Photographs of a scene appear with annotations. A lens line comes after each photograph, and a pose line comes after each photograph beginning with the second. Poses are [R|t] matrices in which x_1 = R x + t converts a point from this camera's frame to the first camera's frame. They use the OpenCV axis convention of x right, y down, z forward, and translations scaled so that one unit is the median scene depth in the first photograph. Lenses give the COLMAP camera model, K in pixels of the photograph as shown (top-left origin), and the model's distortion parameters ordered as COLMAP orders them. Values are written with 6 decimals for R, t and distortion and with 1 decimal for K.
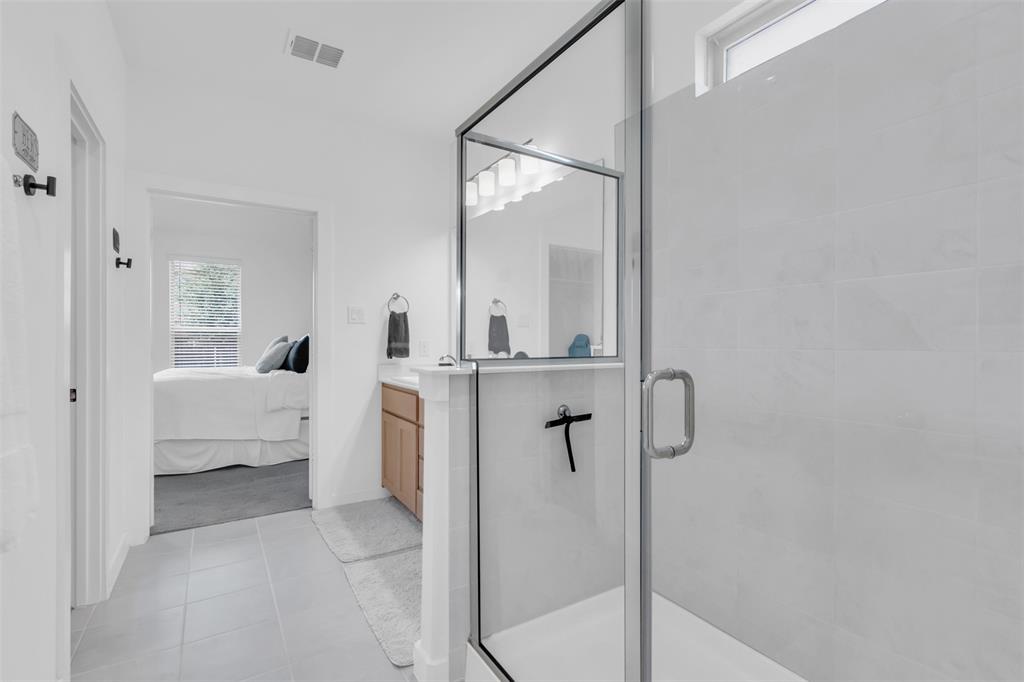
lens RADIAL K [[471.7, 0, 514.5], [0, 471.7, 341.4], [0, 0, 1]] dist [-0.000036, -0.000048]
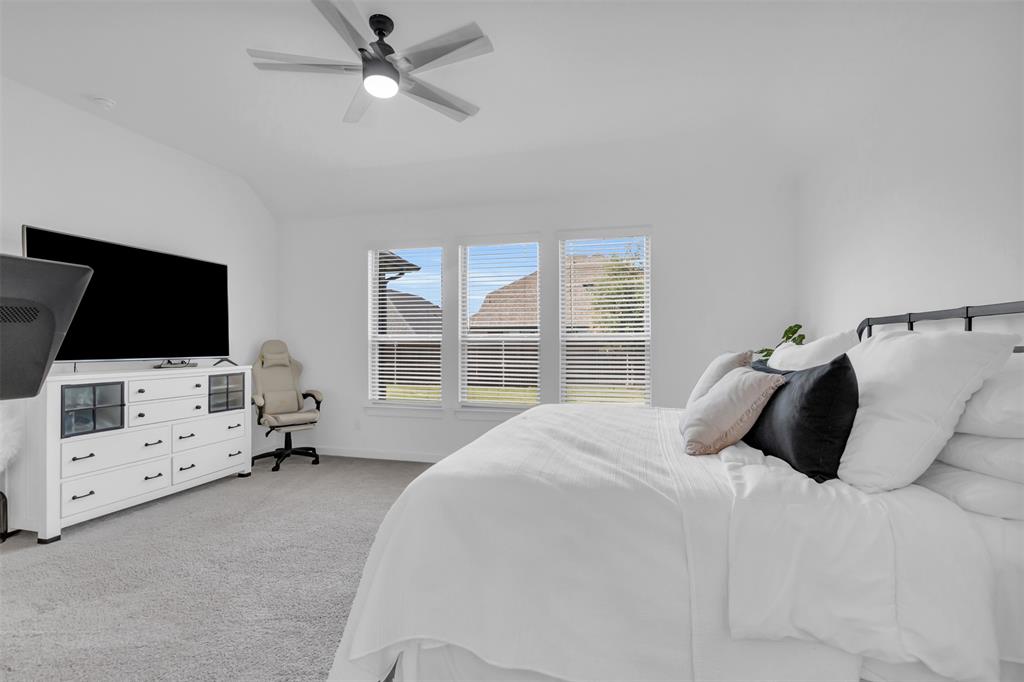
lens RADIAL K [[471.7, 0, 510.0], [0, 471.7, 345.3], [0, 0, 1]] dist [-0.000036, -0.000048]
pose [[0.683568, -0.001163, -0.729886, -0.357504], [-0.002316, 0.999990, -0.003763, -0.015080], [0.729883, 0.004263, 0.683559, 0.624090]]
